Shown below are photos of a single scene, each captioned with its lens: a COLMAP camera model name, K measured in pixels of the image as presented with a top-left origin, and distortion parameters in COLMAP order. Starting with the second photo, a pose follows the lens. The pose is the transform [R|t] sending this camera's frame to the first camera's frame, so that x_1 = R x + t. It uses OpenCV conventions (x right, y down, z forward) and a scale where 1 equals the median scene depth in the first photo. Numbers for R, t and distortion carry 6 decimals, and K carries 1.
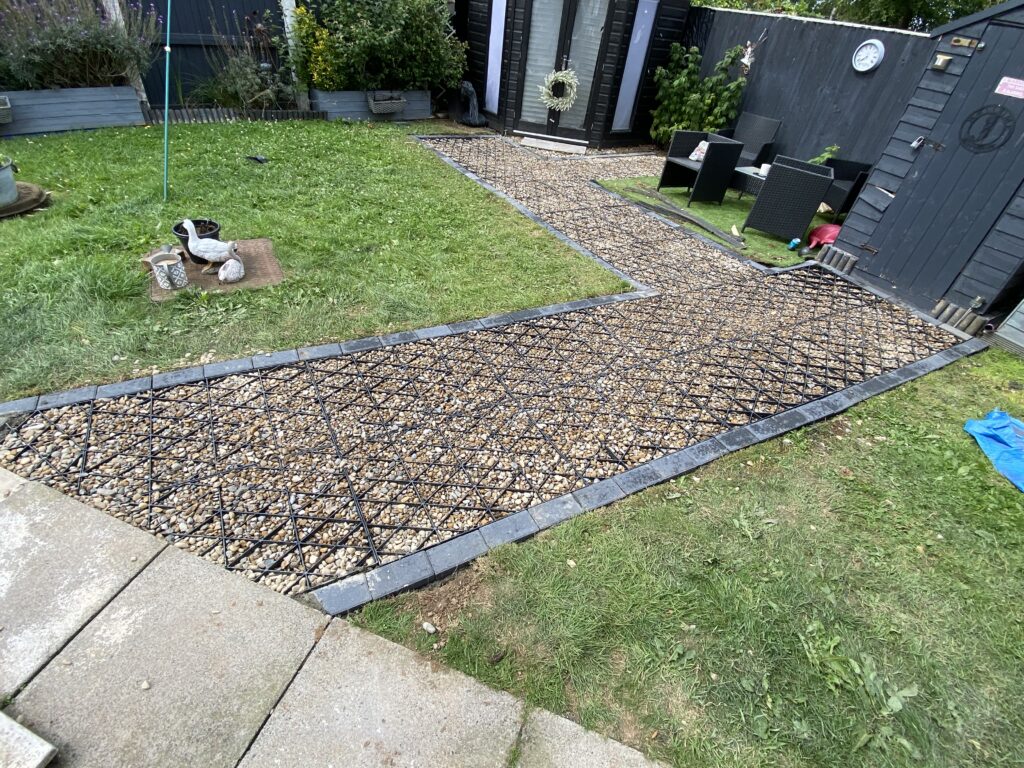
lens RADIAL K [[479.7, 0, 507.7], [0, 479.7, 386.2], [0, 0, 1]] dist [0.010411, -0.017551]
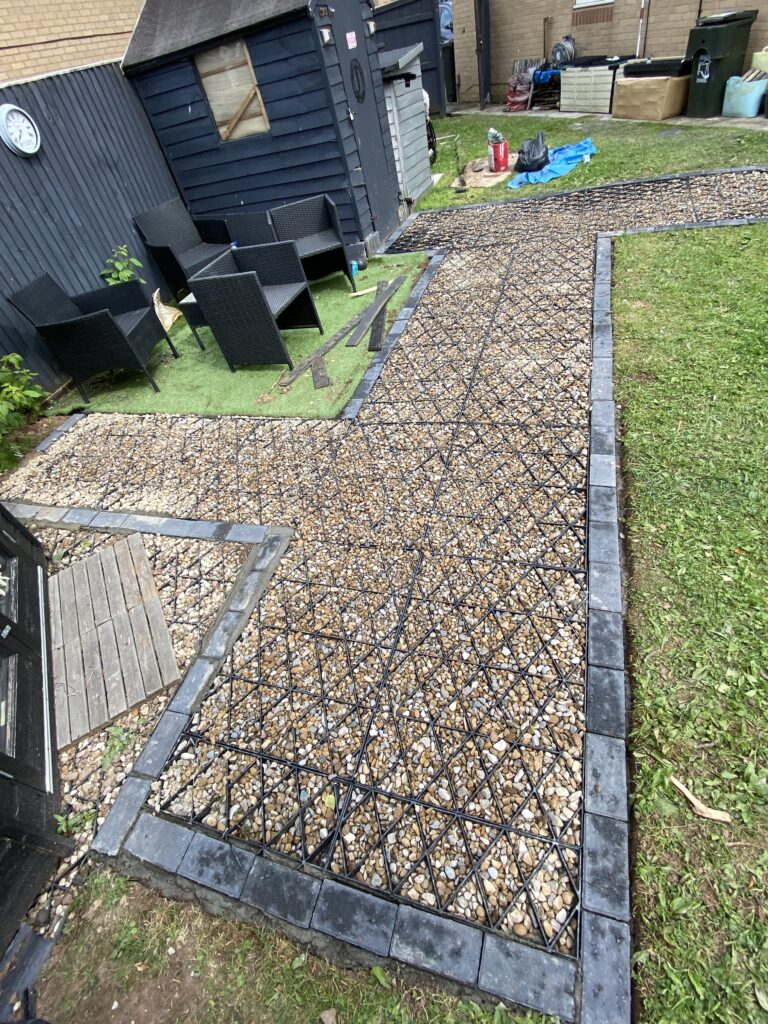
lens RADIAL K [[479.7, 0, 384.0], [0, 479.7, 512.0], [0, 0, 1]] dist [0.010411, -0.017551]
pose [[-0.674258, -0.508630, 0.535418, -0.156234], [0.548315, 0.140870, 0.824322, -0.735062], [-0.494699, 0.849383, 0.183907, 0.899466]]
